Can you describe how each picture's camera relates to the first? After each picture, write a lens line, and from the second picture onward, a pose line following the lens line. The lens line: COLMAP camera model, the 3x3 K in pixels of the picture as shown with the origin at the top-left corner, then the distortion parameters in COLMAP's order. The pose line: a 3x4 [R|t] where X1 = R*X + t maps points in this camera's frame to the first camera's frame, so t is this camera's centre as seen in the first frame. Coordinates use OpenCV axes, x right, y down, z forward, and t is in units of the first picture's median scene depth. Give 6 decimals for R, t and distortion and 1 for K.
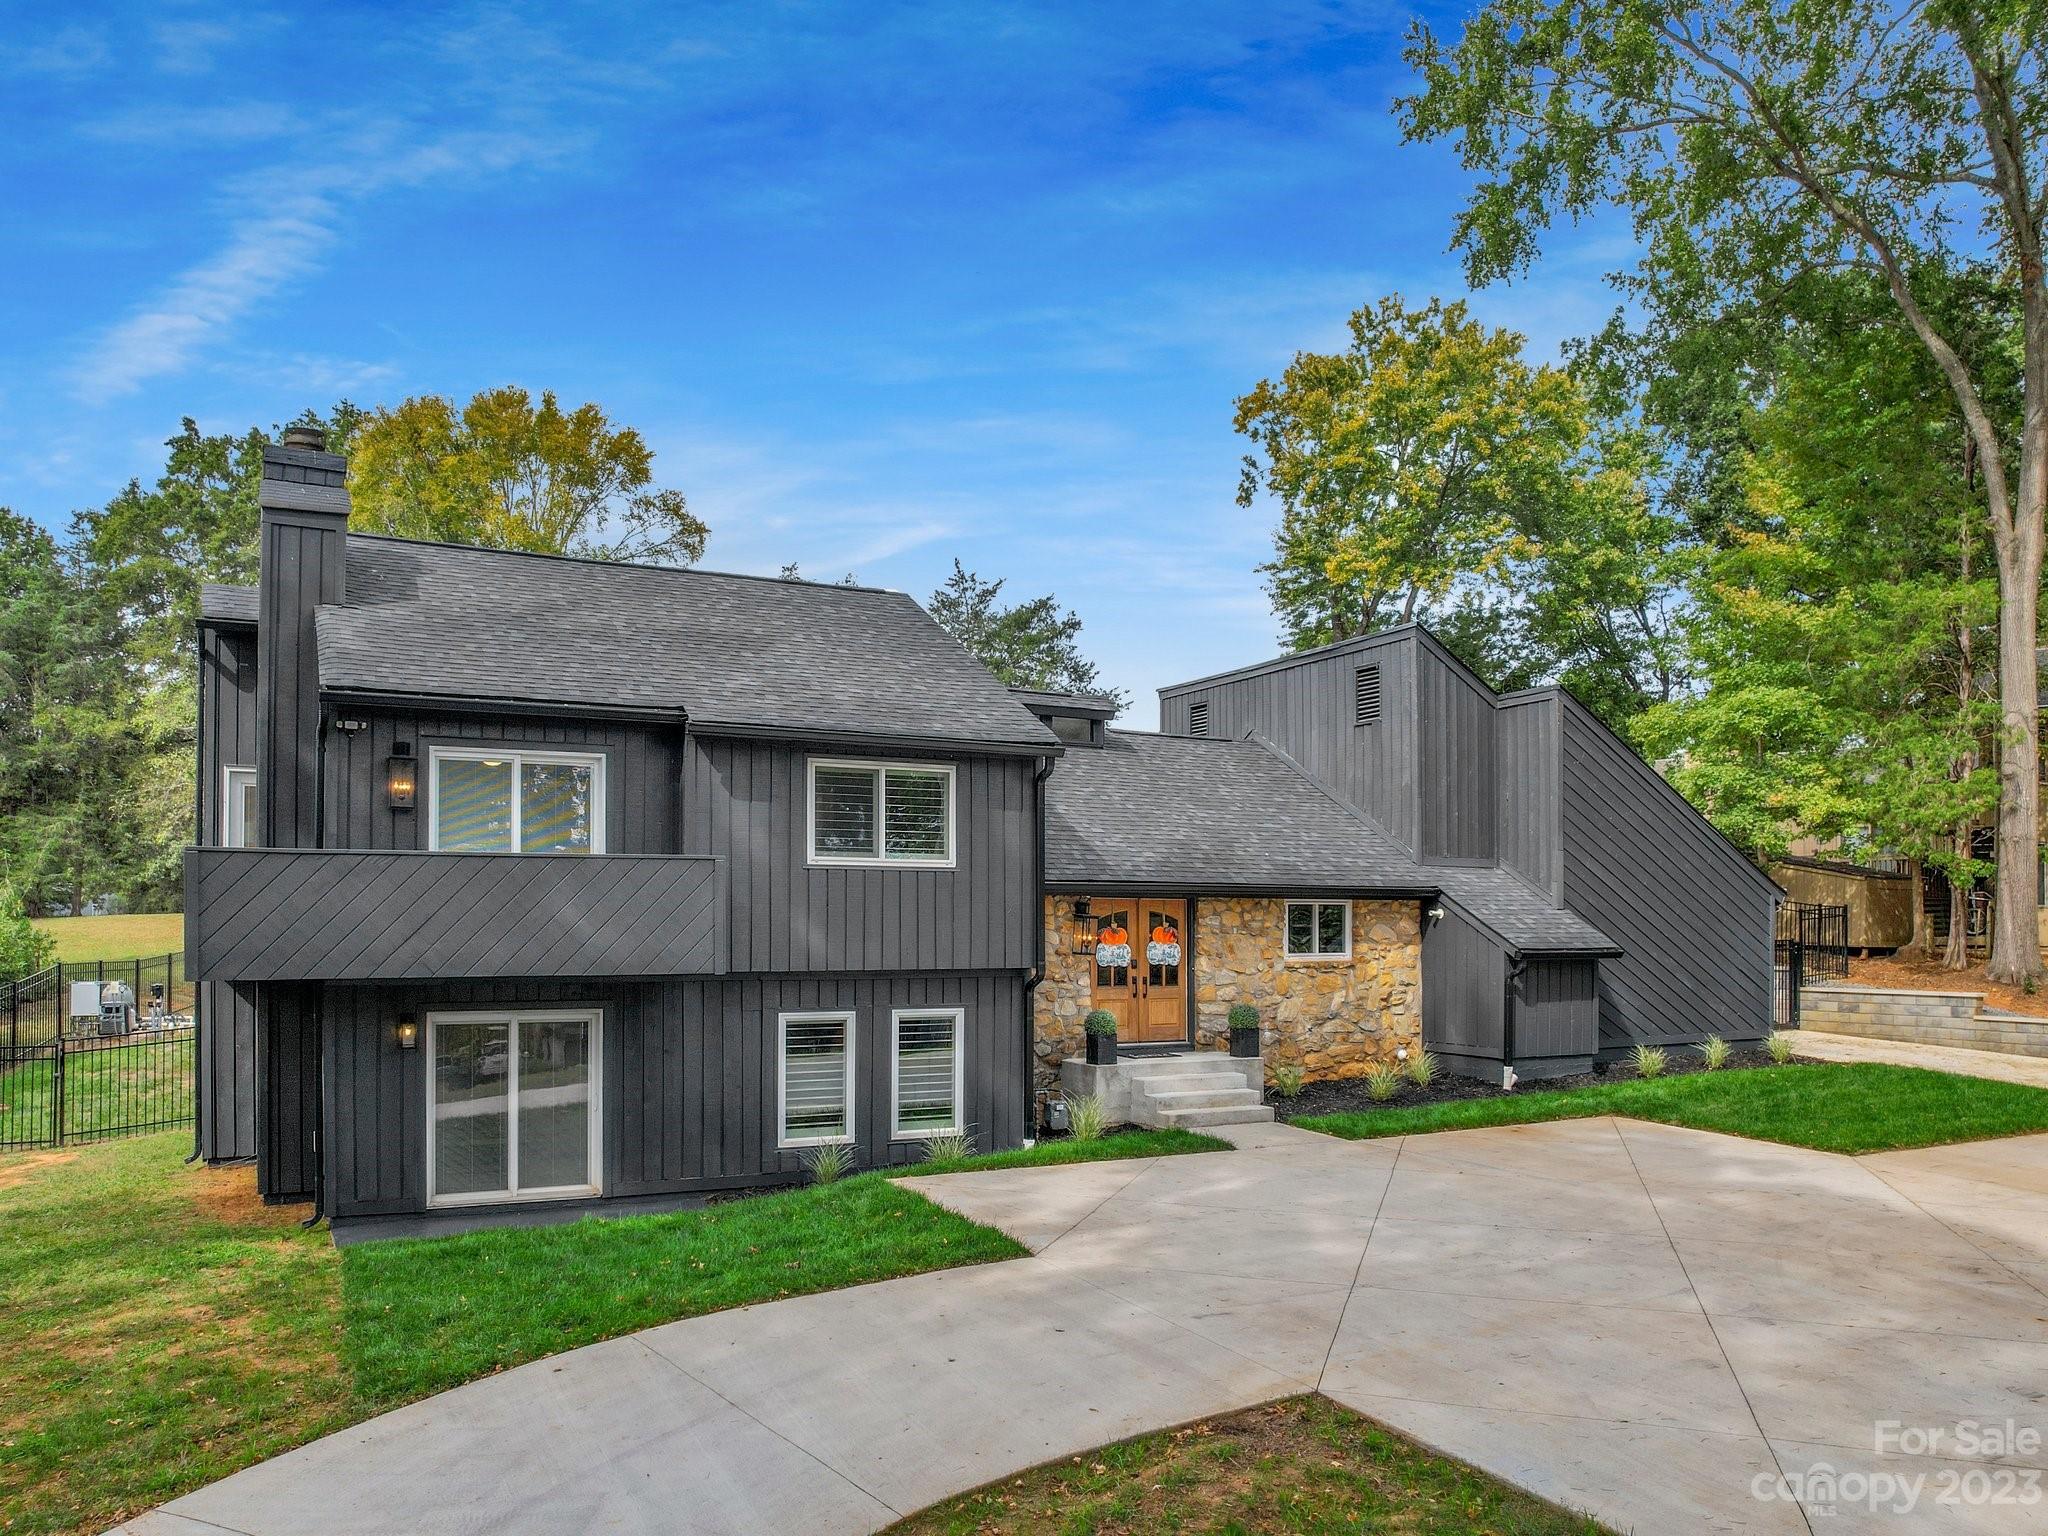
lens RADIAL K [[1360.0, 0, 974.6], [0, 1360.0, 897.8], [0, 0, 1]] dist [-0.029035, 0.002736]
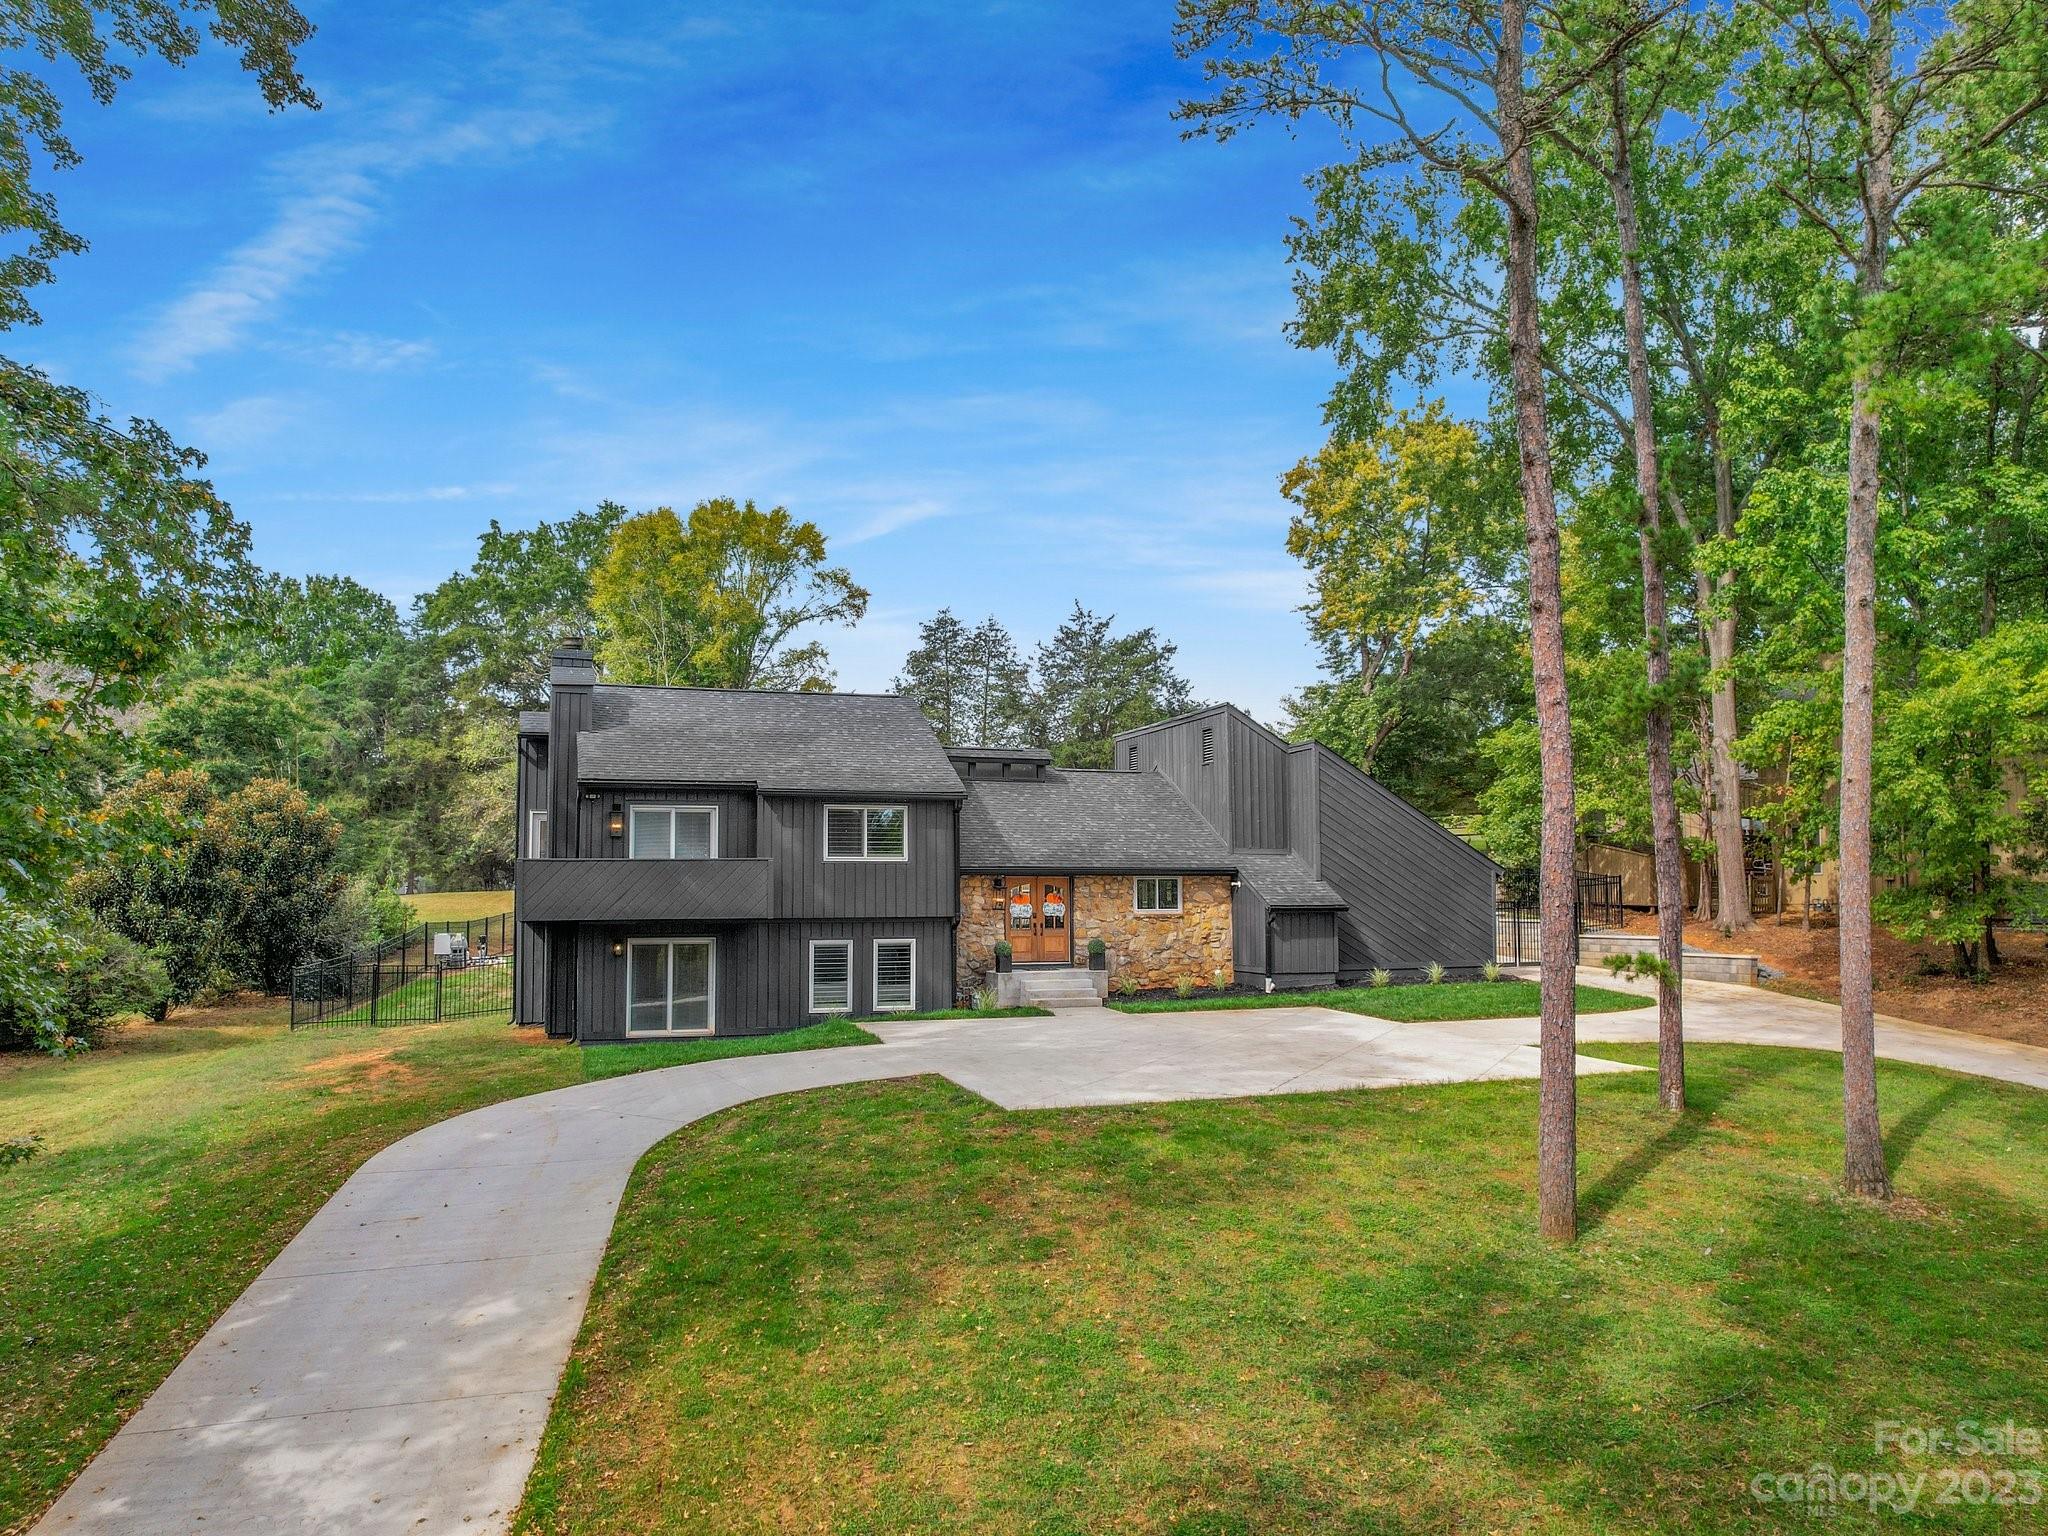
lens RADIAL K [[1219.1, 0, 972.3], [0, 1219.1, 793.4], [0, 0, 1]] dist [-0.016304, -0.001445]
pose [[0.989358, -0.019220, -0.144229, 0.247602], [0.009725, 0.997756, -0.066250, -0.003142], [0.145179, 0.064142, 0.987324, -0.488390]]
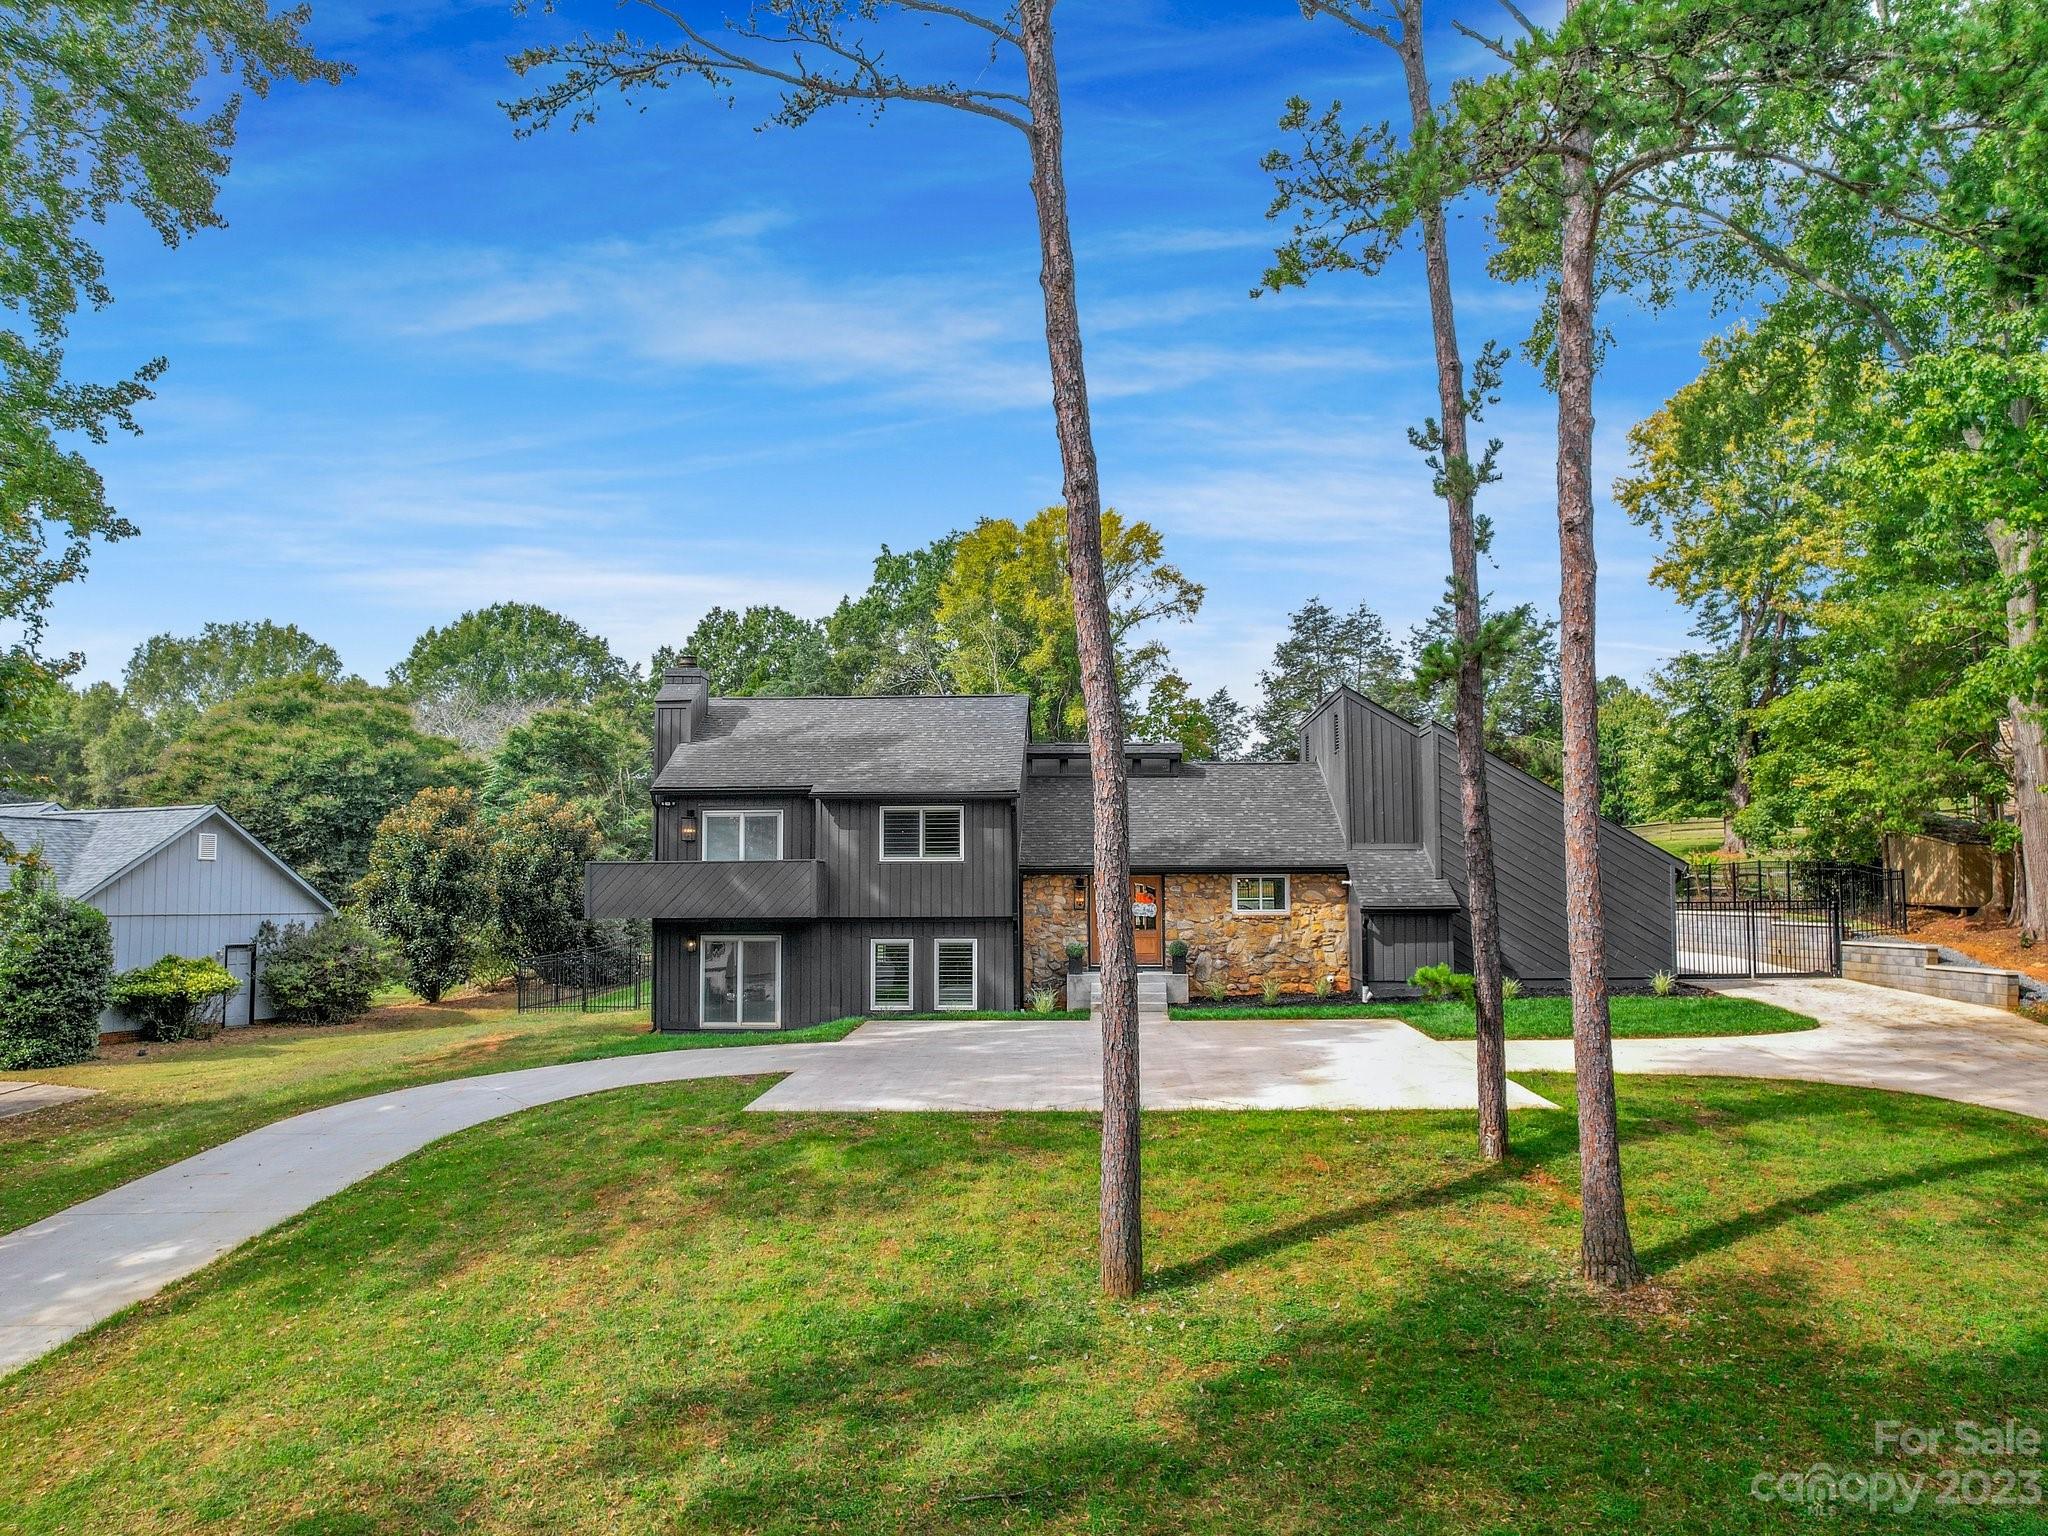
lens RADIAL K [[1222.8, 0, 1065.8], [0, 1222.8, 767.7], [0, 0, 1]] dist [-0.006971, -0.003204]
pose [[0.900614, -0.051694, -0.431535, 0.660878], [0.014900, 0.995990, -0.088216, -0.000128], [0.434365, 0.073018, 0.897772, -0.343111]]
